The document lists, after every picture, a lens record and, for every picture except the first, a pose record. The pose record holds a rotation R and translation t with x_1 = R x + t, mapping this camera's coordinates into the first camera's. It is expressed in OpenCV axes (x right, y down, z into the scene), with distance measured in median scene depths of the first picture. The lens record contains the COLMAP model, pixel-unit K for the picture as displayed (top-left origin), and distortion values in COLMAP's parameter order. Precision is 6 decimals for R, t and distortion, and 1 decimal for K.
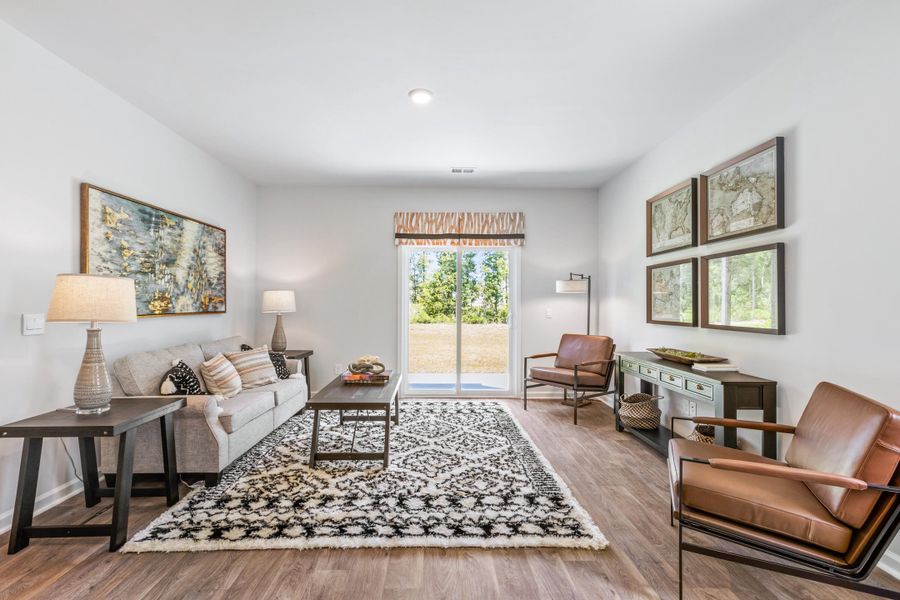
lens RADIAL K [[412.2, 0, 438.7], [0, 412.2, 295.9], [0, 0, 1]] dist [-0.000051, -0.000235]
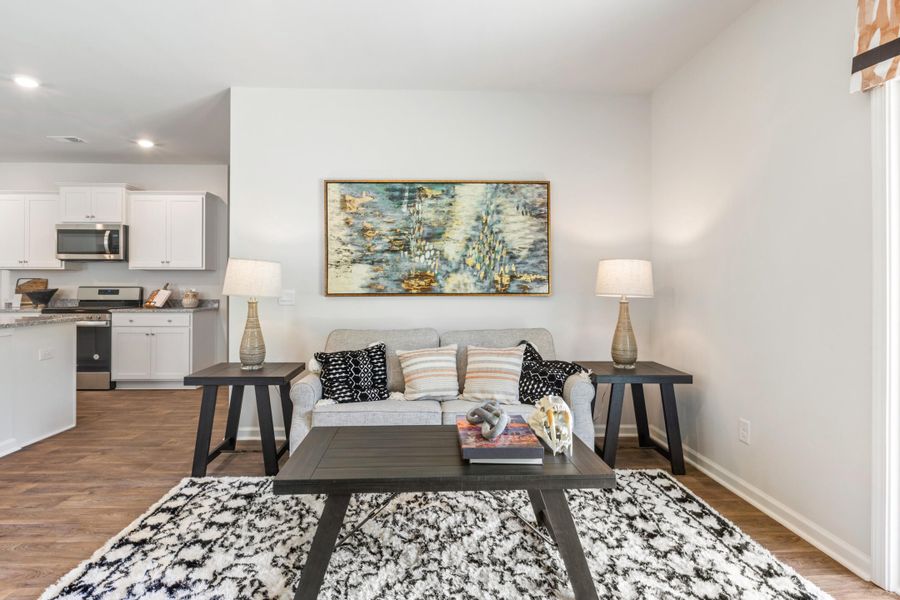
lens RADIAL K [[458.3, 0, 446.2], [0, 458.3, 282.4], [0, 0, 1]] dist [-0.004501, -0.000279]
pose [[0.018783, -0.010845, -0.999765, 0.367059], [0.014642, 0.999837, -0.010571, 0.031032], [0.999716, -0.014440, 0.018939, 1.040135]]
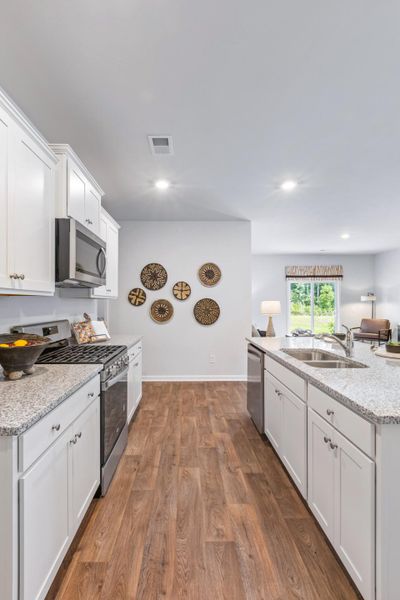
lens RADIAL K [[274.8, 0, 188.4], [0, 274.8, 303.7], [0, 0, 1]] dist [-0.000051, -0.000235]
pose [[0.999891, -0.010977, -0.009851, -0.977969], [0.011163, 0.999757, 0.018988, -0.047983], [0.009640, -0.019096, 0.999771, -0.815949]]
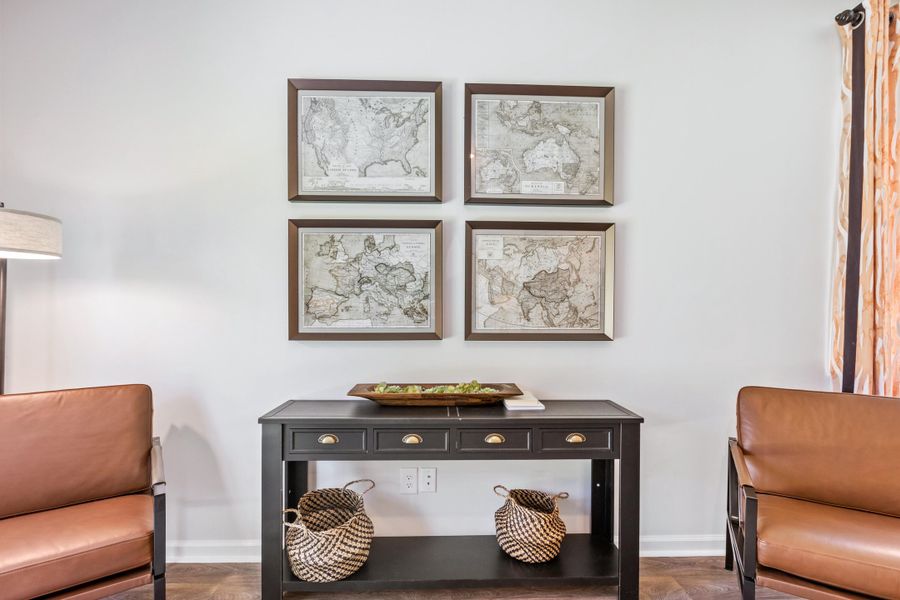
lens RADIAL K [[457.6, 0, 450.0], [0, 457.6, 300.0], [0, 0, 1]] dist [0.000105, -0.000057]
pose [[-0.039502, -0.010673, 0.999162, -0.030724], [-0.024198, 0.999660, 0.009722, 0.011996], [-0.998926, -0.023793, -0.039747, 0.985402]]
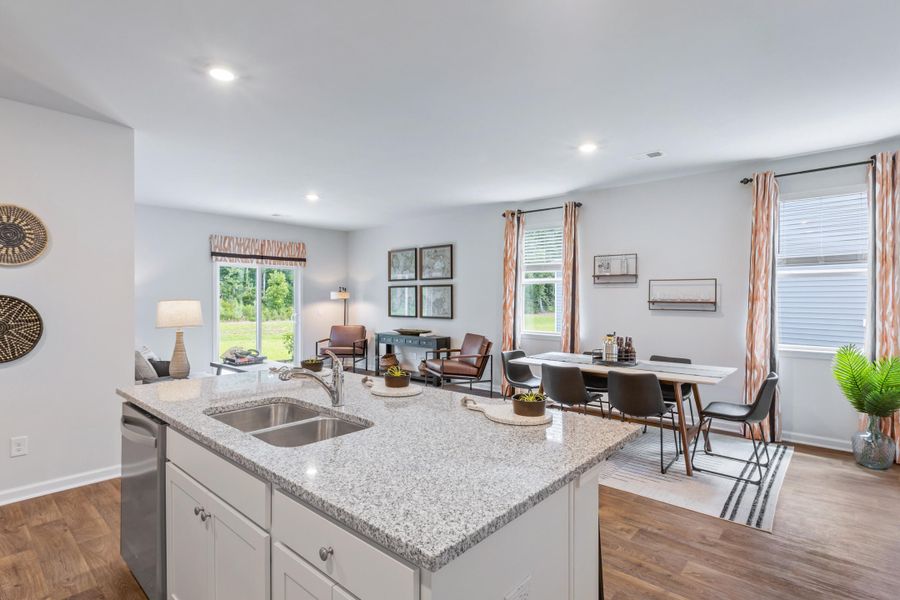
lens RADIAL K [[442.6, 0, 450.0], [0, 442.6, 300.0], [0, 0, 1]] dist [0.000461, -0.009151]
pose [[0.672660, -0.007172, 0.739917, -0.938806], [-0.010666, 0.999755, 0.019387, -0.061588], [-0.739874, -0.020932, 0.672419, -0.662631]]
